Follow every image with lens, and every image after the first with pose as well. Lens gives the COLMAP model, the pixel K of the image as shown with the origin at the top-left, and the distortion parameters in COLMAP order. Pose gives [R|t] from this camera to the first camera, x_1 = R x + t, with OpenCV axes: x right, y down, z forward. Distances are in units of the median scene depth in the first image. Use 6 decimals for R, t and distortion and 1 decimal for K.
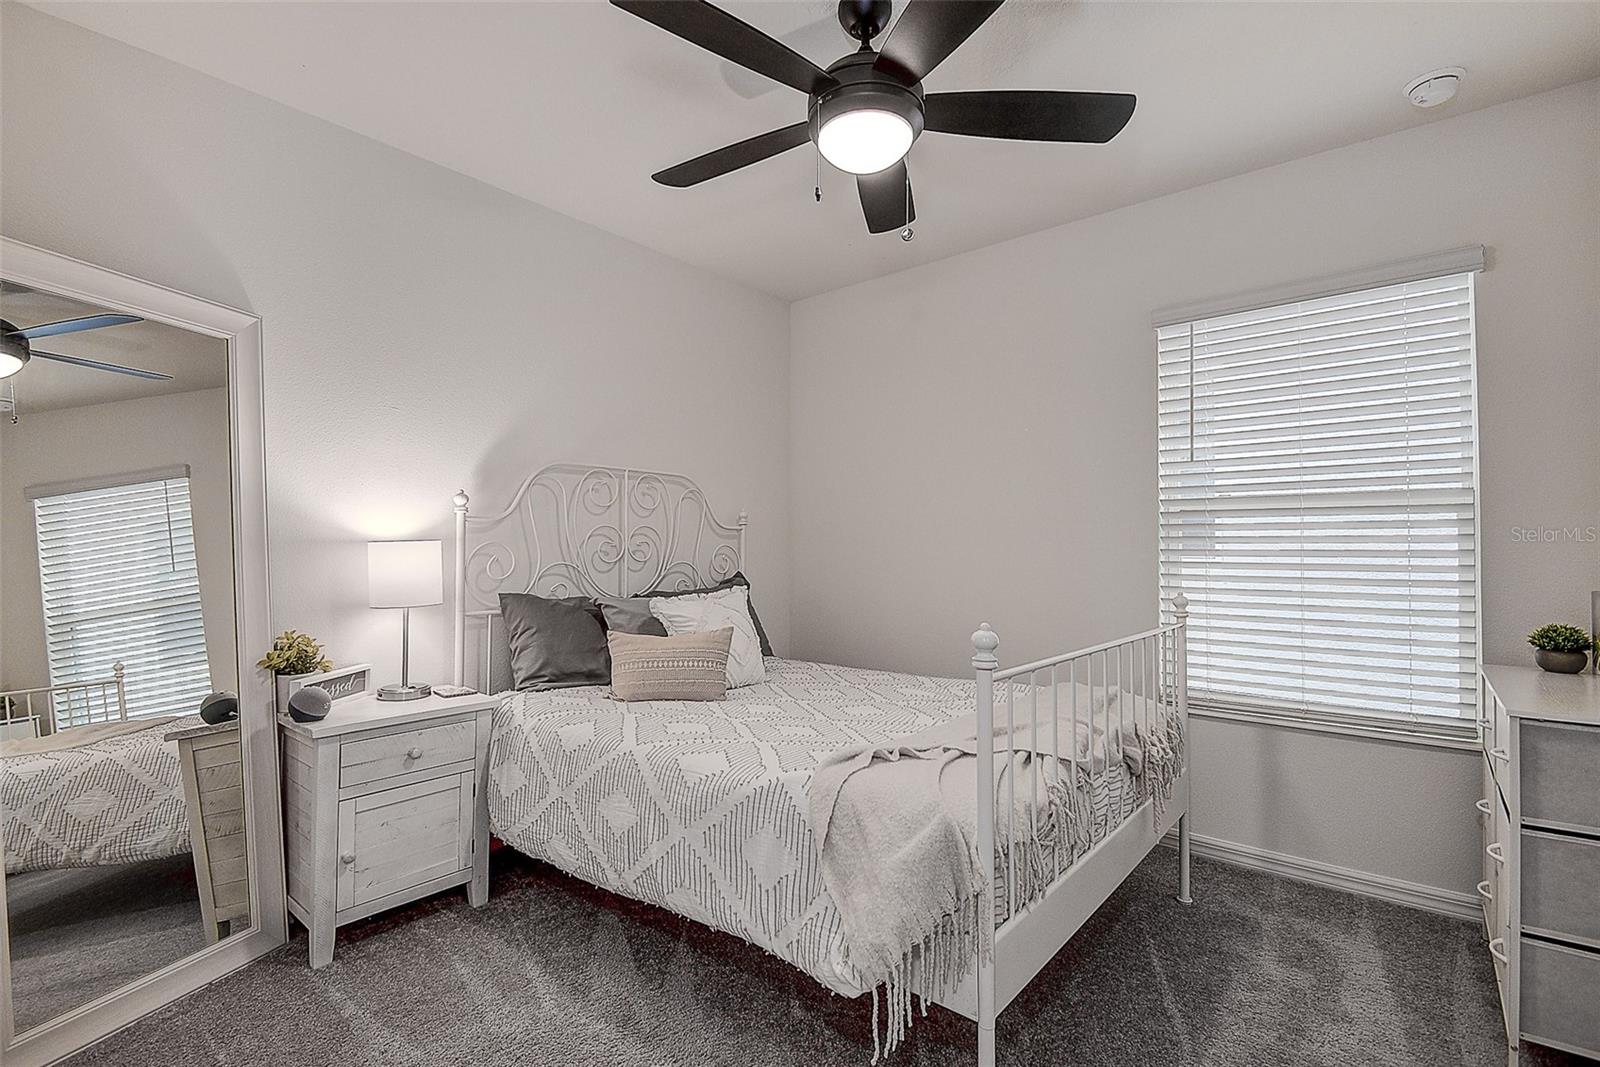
lens RADIAL K [[699.6, 0, 794.7], [0, 699.6, 537.2], [0, 0, 1]] dist [-0.002011, -0.000957]
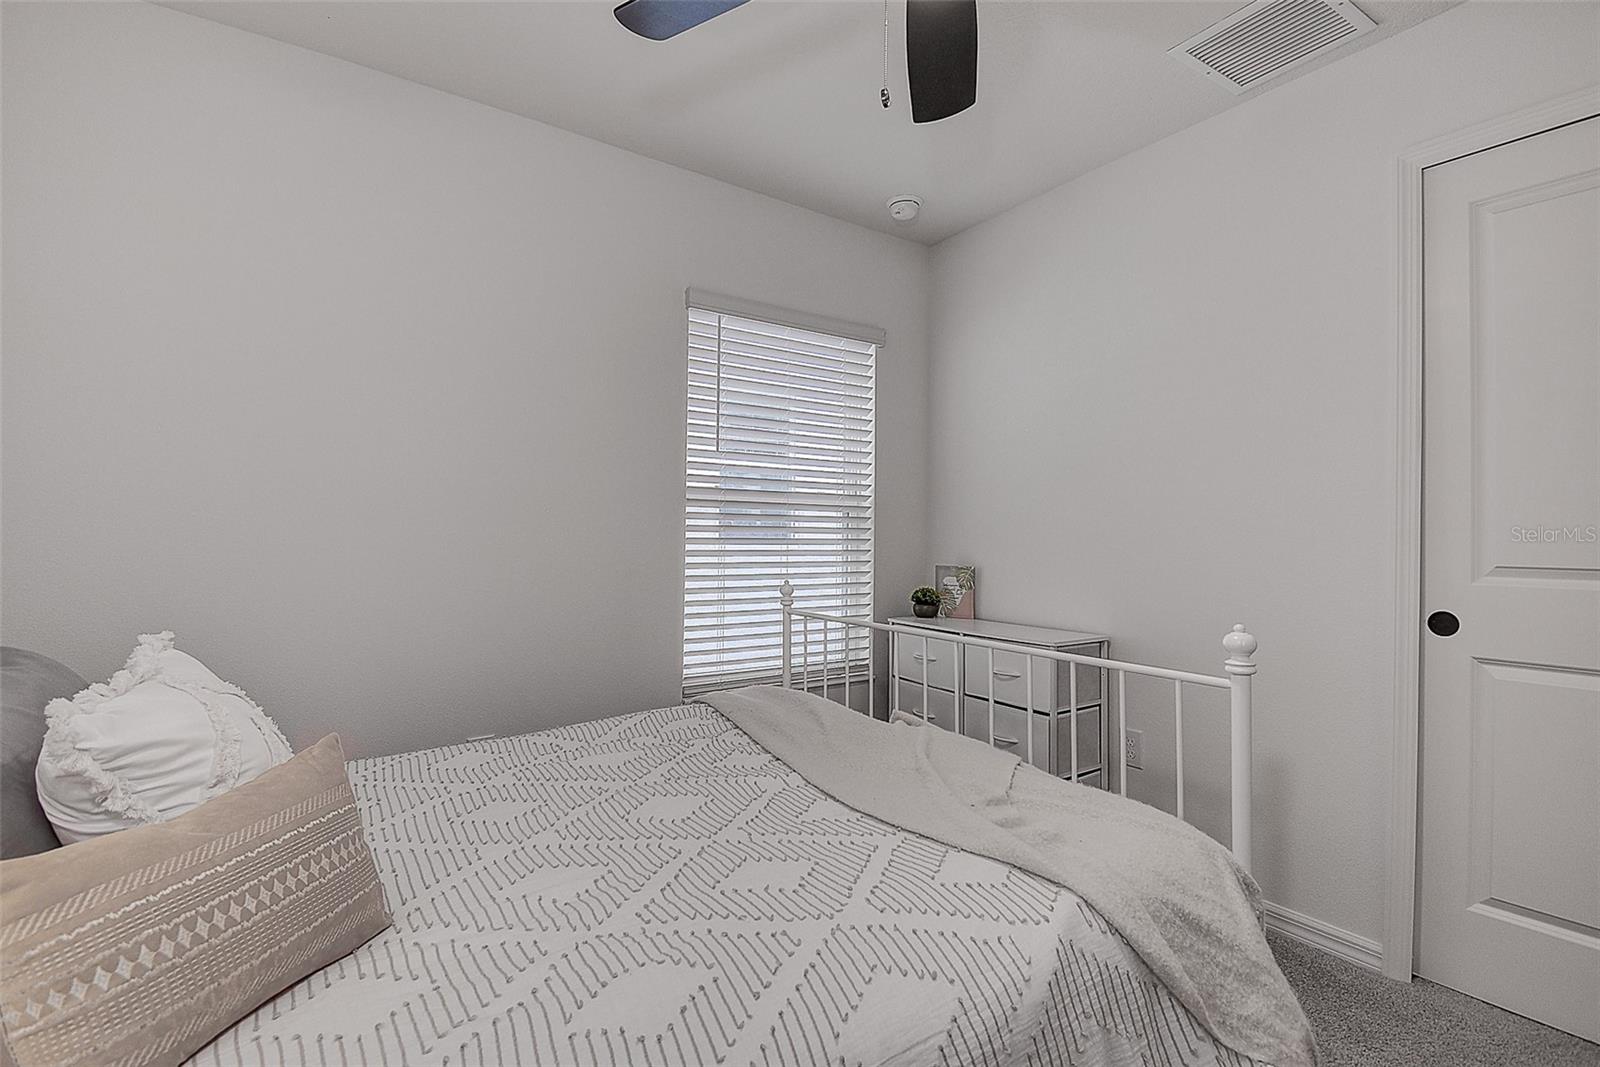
lens RADIAL K [[699.6, 0, 794.7], [0, 699.6, 537.2], [0, 0, 1]] dist [-0.002011, -0.000957]
pose [[0.315707, -0.001114, 0.948856, -0.426031], [-0.020875, 0.999749, 0.008119, 0.006061], [-0.948627, -0.022370, 0.315605, 0.676434]]
